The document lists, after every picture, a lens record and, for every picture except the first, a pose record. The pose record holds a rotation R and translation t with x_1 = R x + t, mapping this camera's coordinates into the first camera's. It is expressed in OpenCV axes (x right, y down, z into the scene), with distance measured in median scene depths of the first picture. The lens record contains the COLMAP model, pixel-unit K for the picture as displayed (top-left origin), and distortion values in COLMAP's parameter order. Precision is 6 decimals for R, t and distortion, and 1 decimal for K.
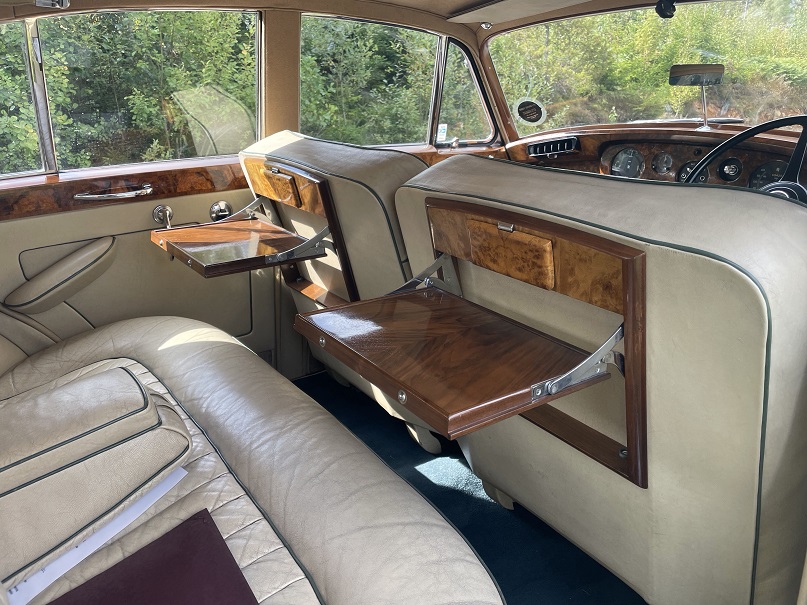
lens RADIAL K [[617.3, 0, 402.3], [0, 617.3, 276.6], [0, 0, 1]] dist [0.060833, -0.083926]
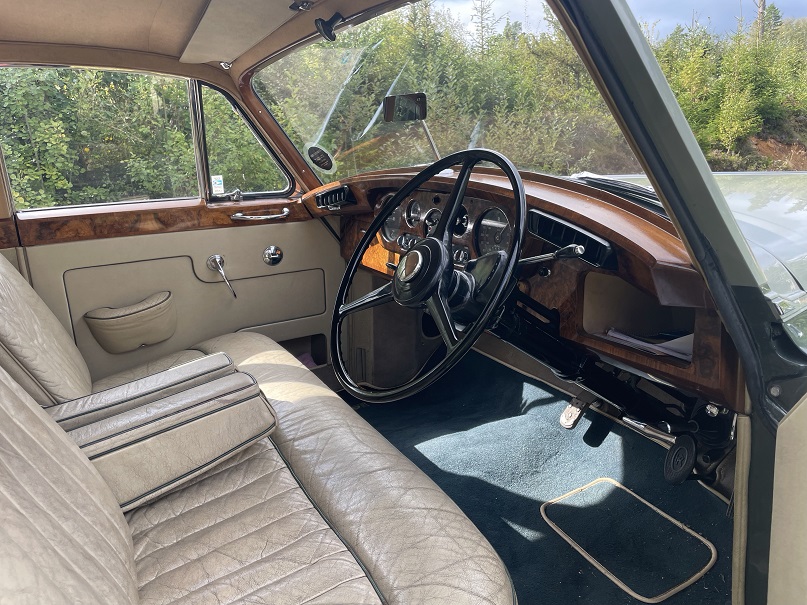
lens RADIAL K [[617.3, 0, 402.3], [0, 617.3, 276.6], [0, 0, 1]] dist [0.060833, -0.083926]
pose [[0.992171, -0.021959, -0.122944, 0.409607], [0.012258, 0.996791, -0.079110, -0.025445], [0.124287, 0.076984, 0.989255, 0.152052]]
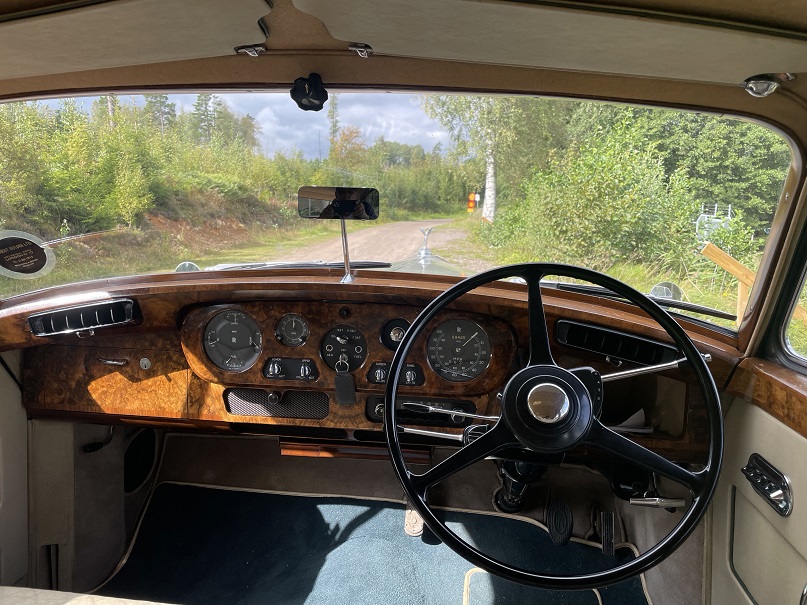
lens RADIAL K [[617.3, 0, 402.3], [0, 617.3, 276.6], [0, 0, 1]] dist [0.060833, -0.083926]
pose [[0.671574, -0.087731, 0.735725, 0.023863], [0.209772, 0.974851, -0.075236, -0.133001], [-0.710622, 0.204861, 0.673088, 0.384952]]
